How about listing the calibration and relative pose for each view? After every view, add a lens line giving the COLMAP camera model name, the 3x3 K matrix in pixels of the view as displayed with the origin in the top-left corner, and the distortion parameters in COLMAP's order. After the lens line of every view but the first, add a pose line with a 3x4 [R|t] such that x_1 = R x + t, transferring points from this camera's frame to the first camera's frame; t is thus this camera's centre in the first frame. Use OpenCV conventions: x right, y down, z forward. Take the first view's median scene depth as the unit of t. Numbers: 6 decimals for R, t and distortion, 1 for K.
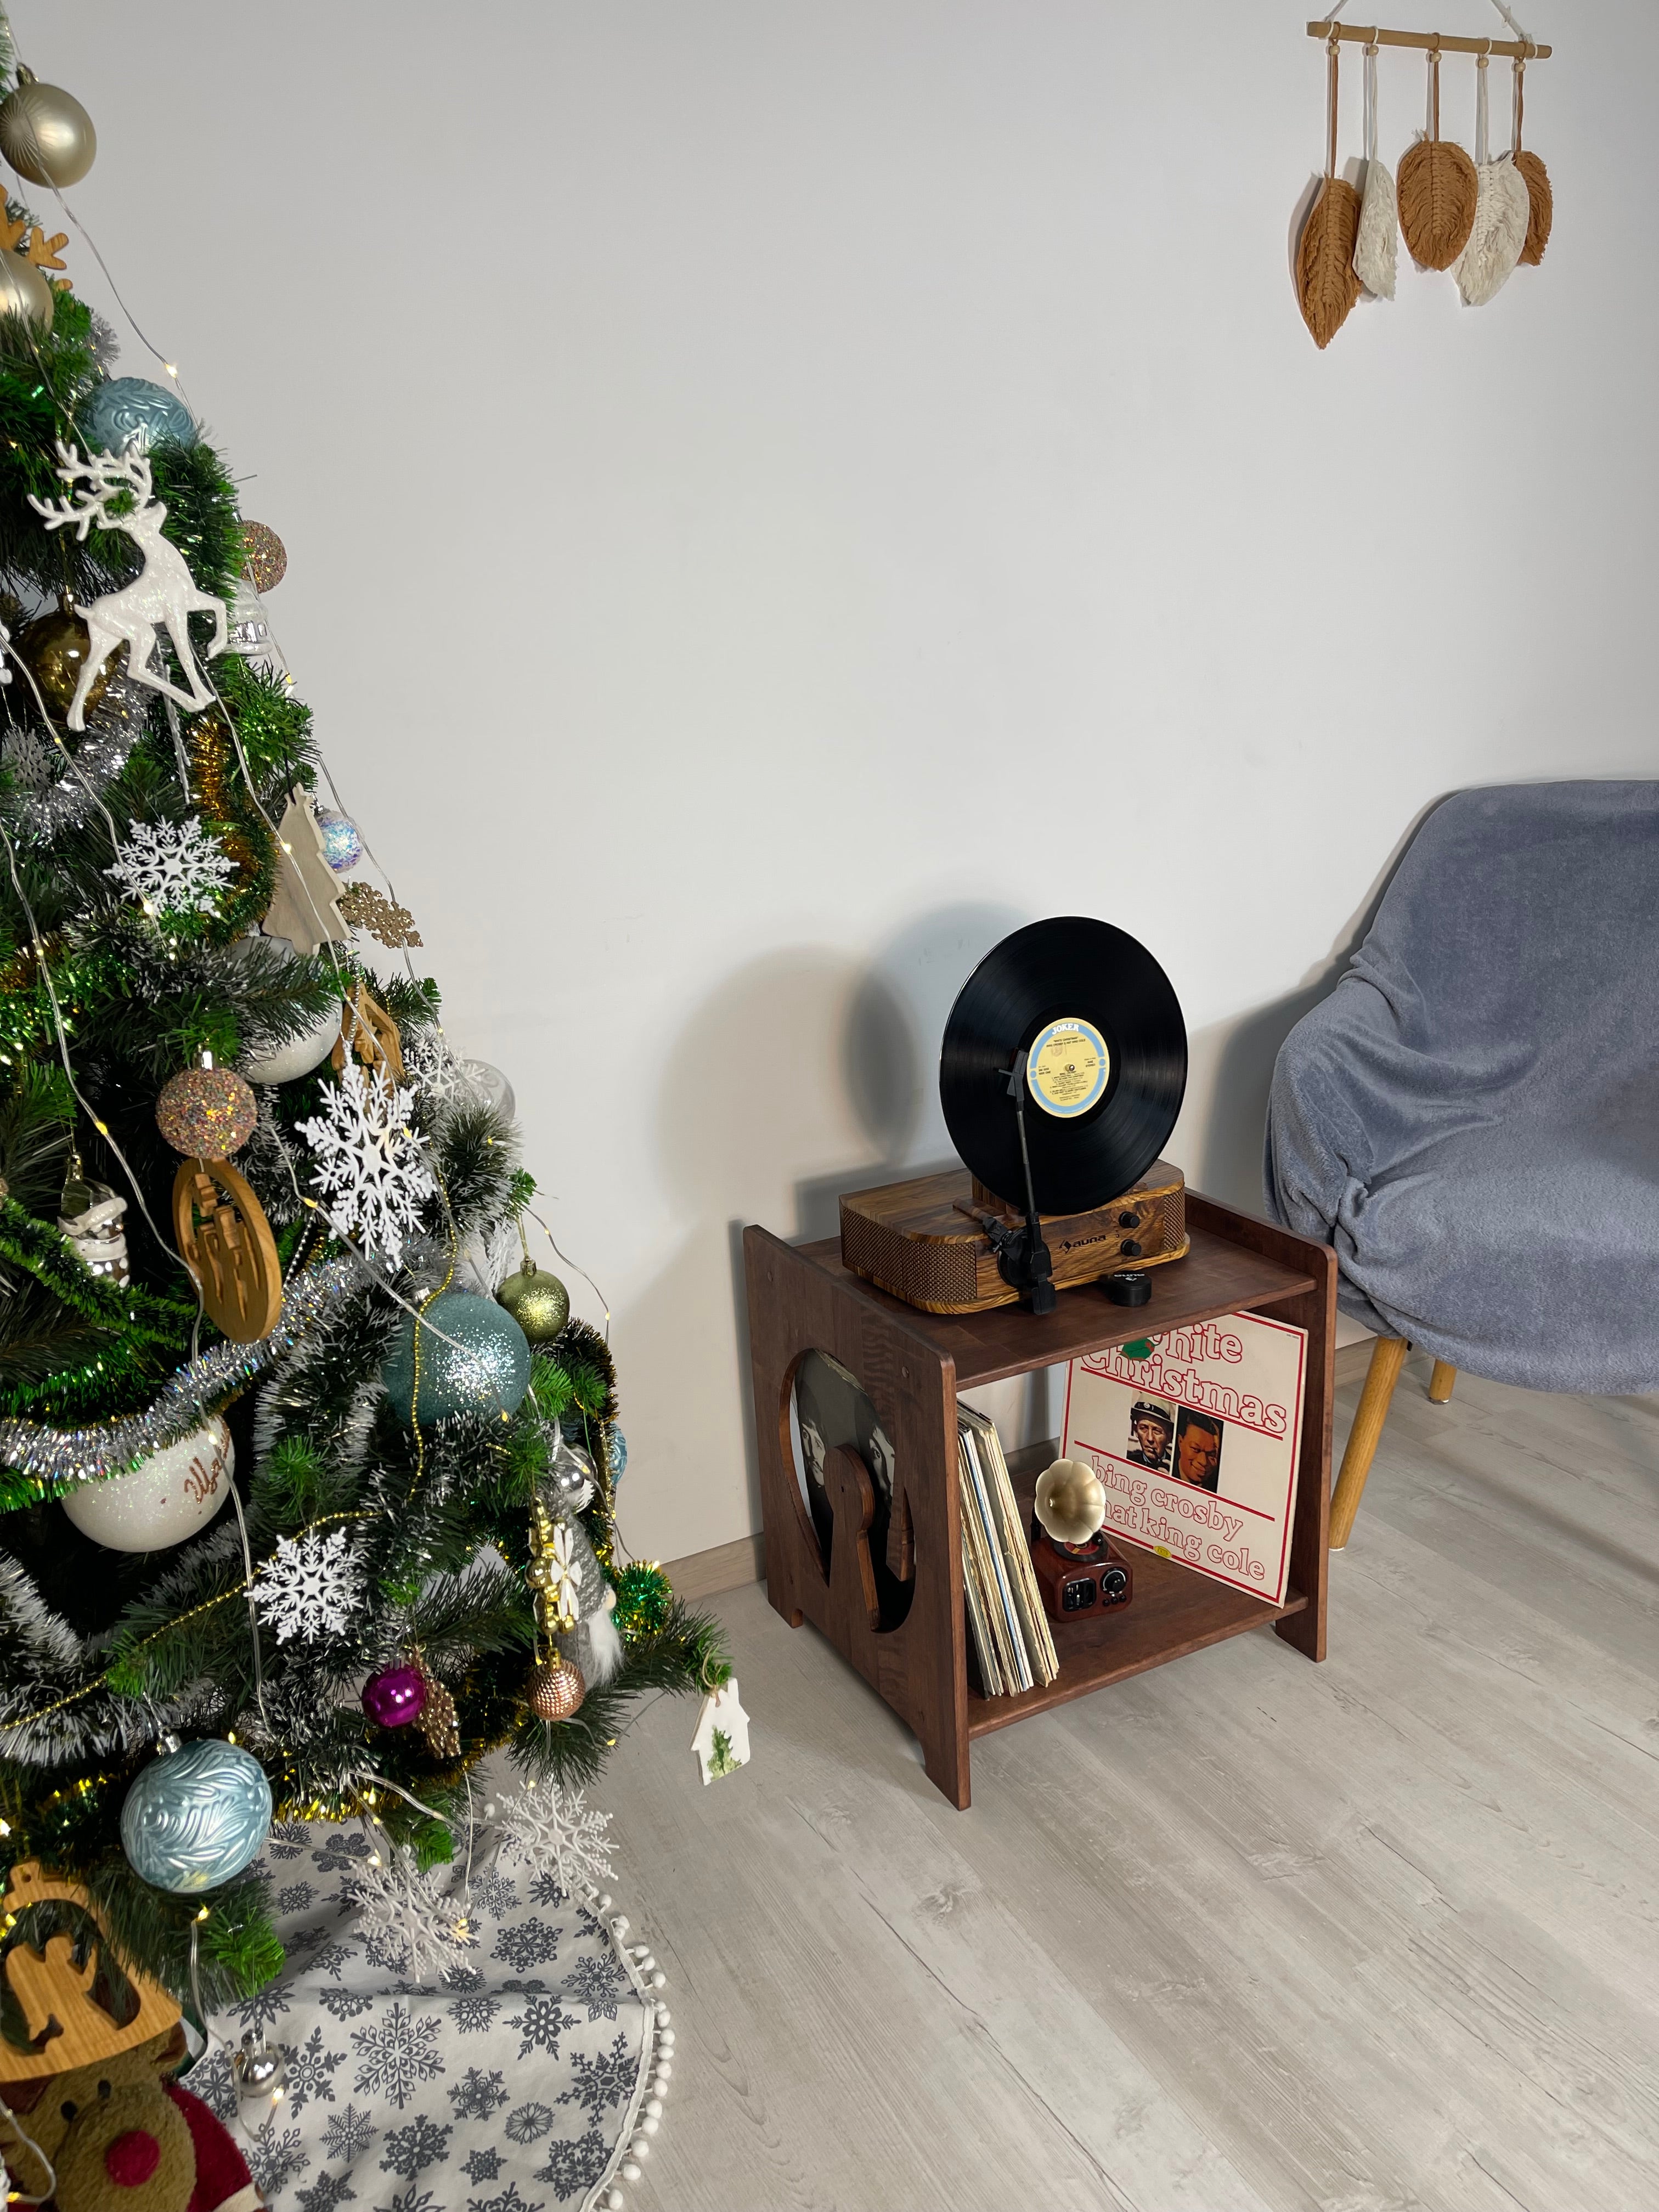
lens RADIAL K [[1625.4, 0, 829.5], [0, 1625.4, 1106.0], [0, 0, 1]] dist [0.041277, -0.075305]
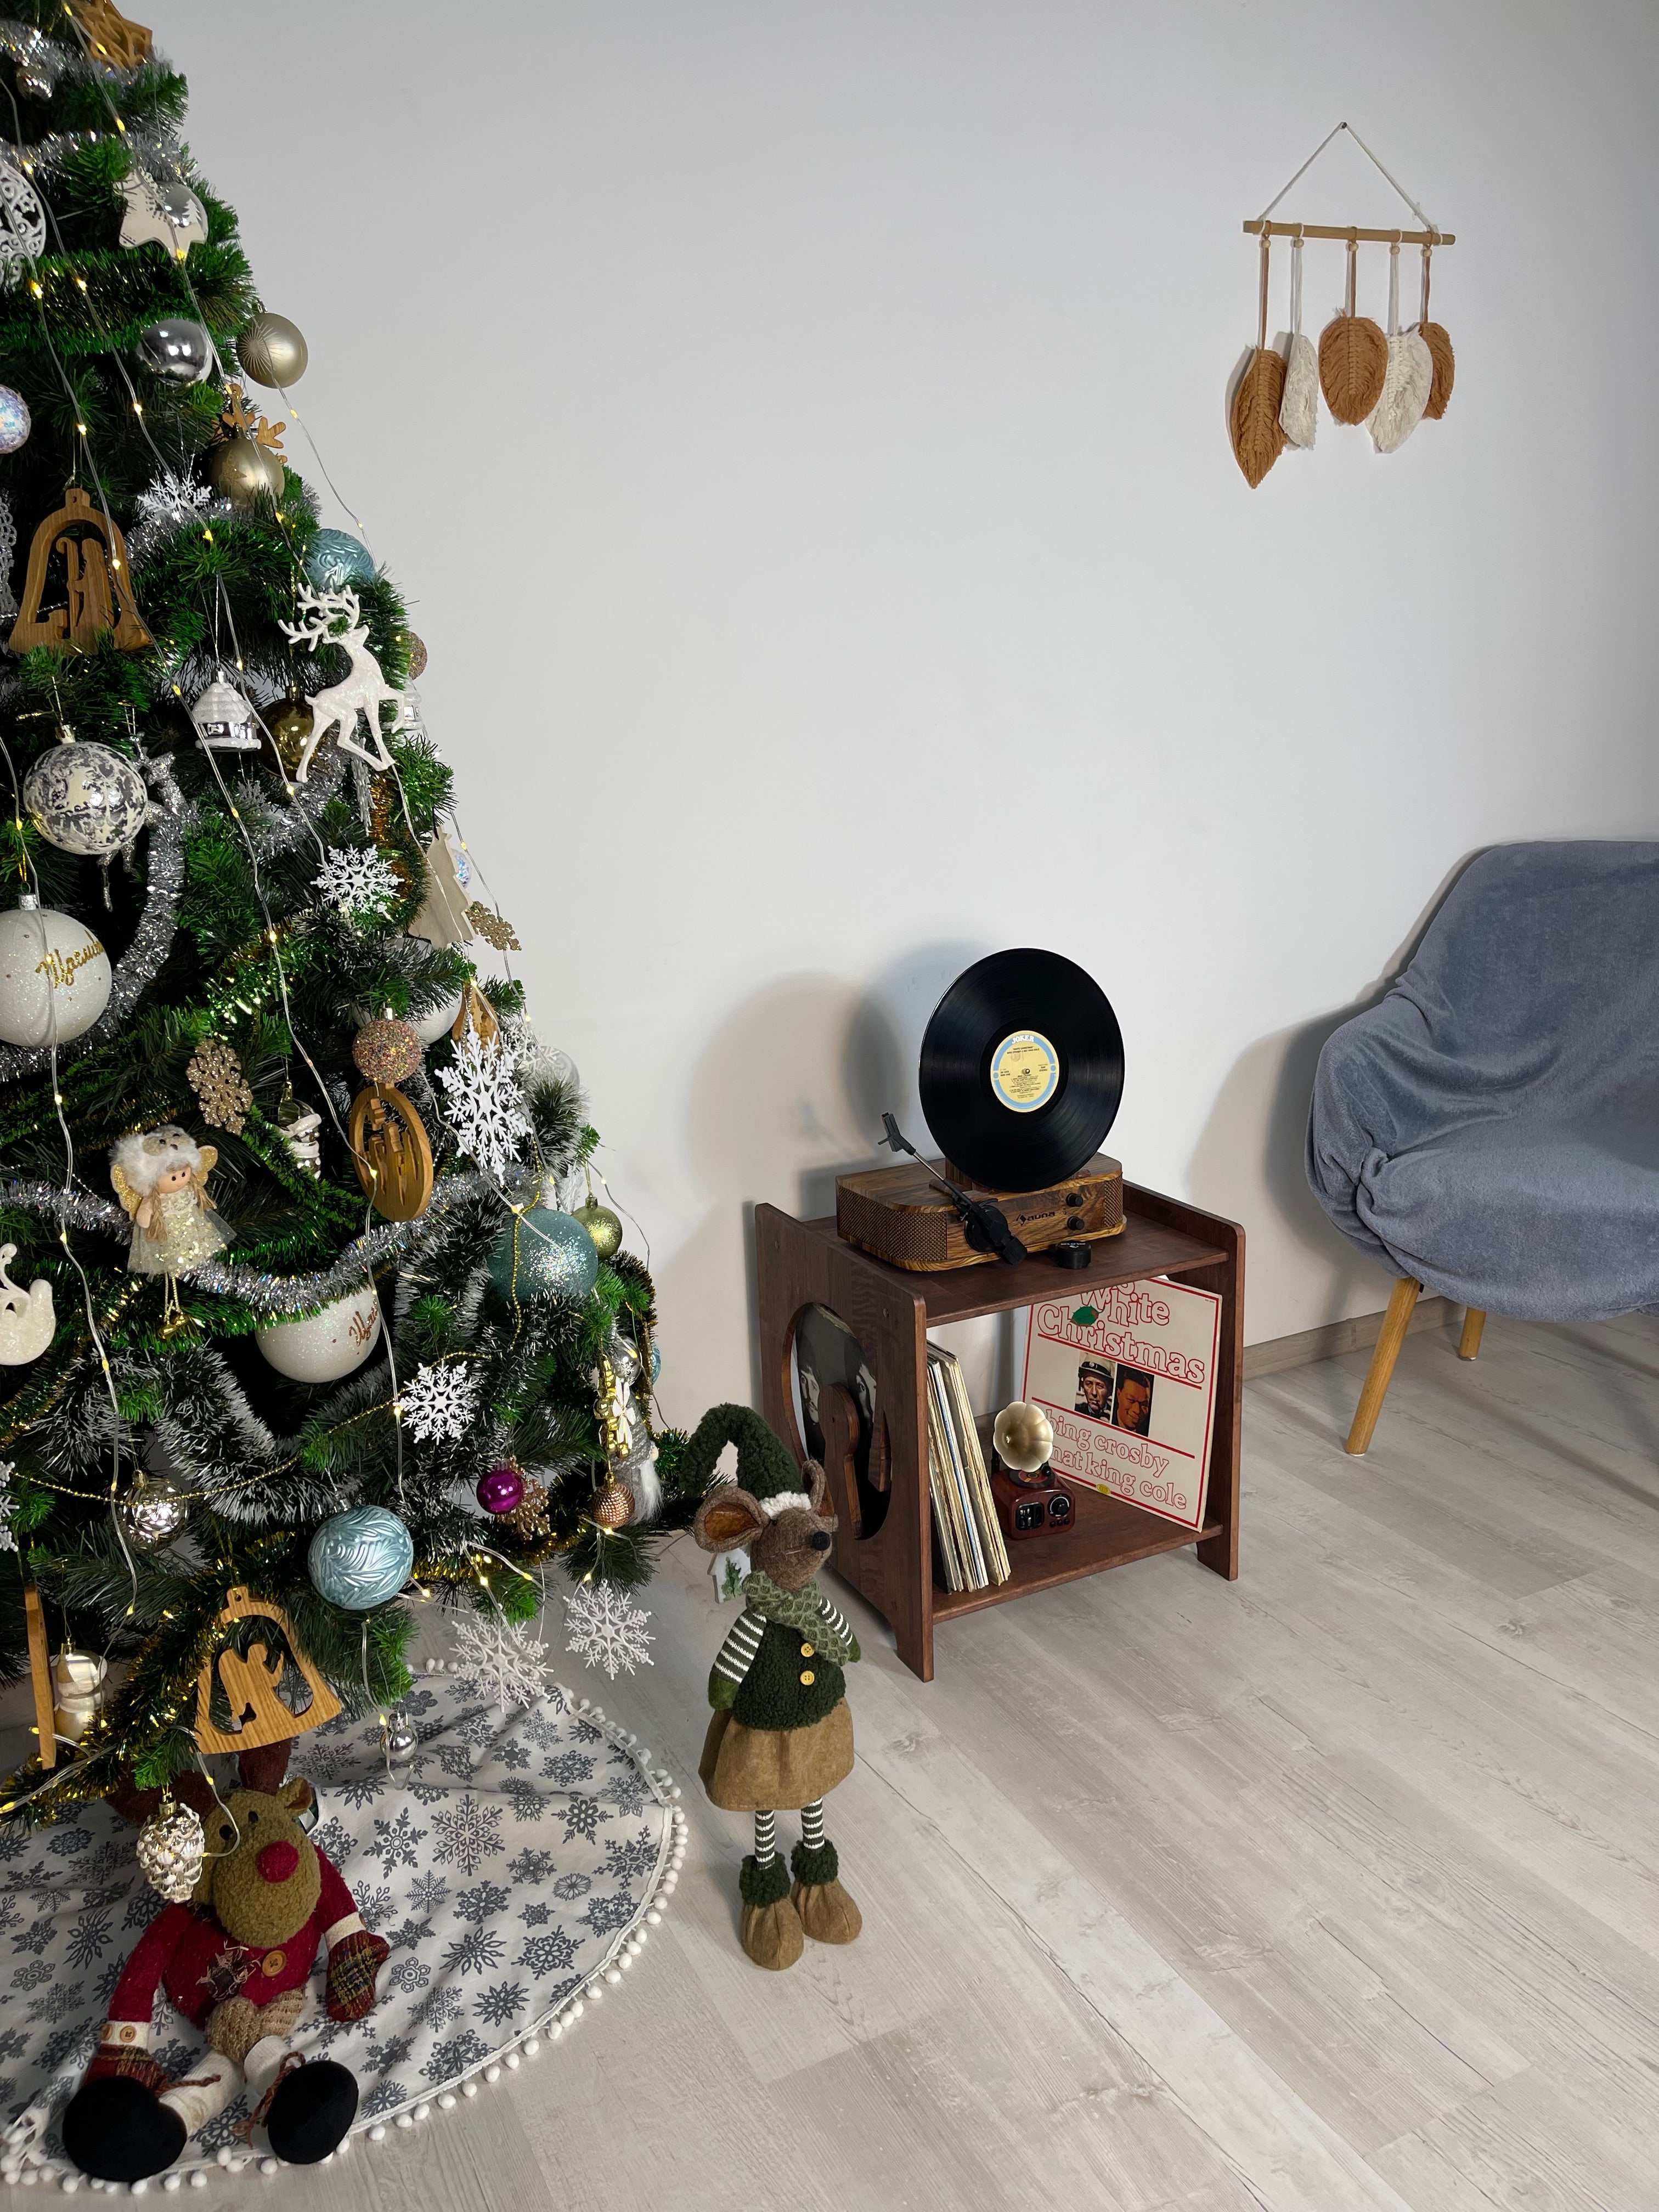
lens RADIAL K [[1632.8, 0, 829.5], [0, 1632.8, 1106.0], [0, 0, 1]] dist [0.002208, 0.003697]
pose [[0.999774, 0.020814, -0.004238, 0.006338], [-0.020966, 0.998996, -0.039579, 0.060009], [0.003410, 0.039659, 0.999207, -0.249778]]
